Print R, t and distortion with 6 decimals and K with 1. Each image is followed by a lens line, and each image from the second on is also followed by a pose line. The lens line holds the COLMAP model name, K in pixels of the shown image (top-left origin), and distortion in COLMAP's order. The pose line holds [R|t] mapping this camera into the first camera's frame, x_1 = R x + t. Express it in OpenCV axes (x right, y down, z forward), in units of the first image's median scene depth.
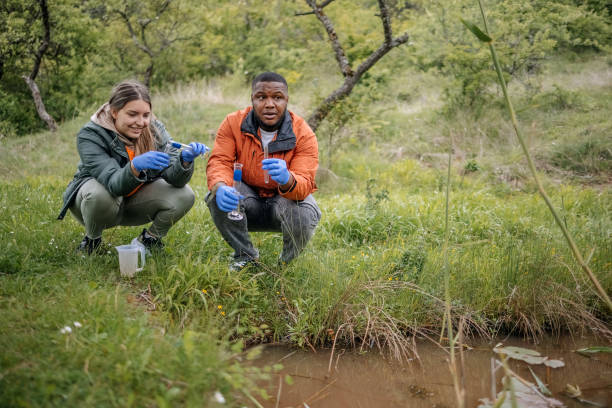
lens RADIAL K [[630.1, 0, 306.0], [0, 630.1, 204.0], [0, 0, 1]] dist [0.011380, -0.018911]
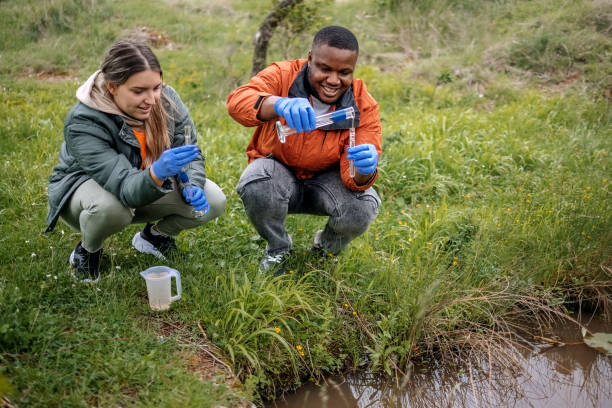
lens RADIAL K [[630.1, 0, 306.0], [0, 630.1, 204.0], [0, 0, 1]] dist [0.011380, -0.018911]
pose [[0.984266, -0.073583, 0.160640, -0.198810], [0.040511, 0.978920, 0.200186, -0.142312], [-0.171984, -0.190528, 0.966499, 0.221137]]
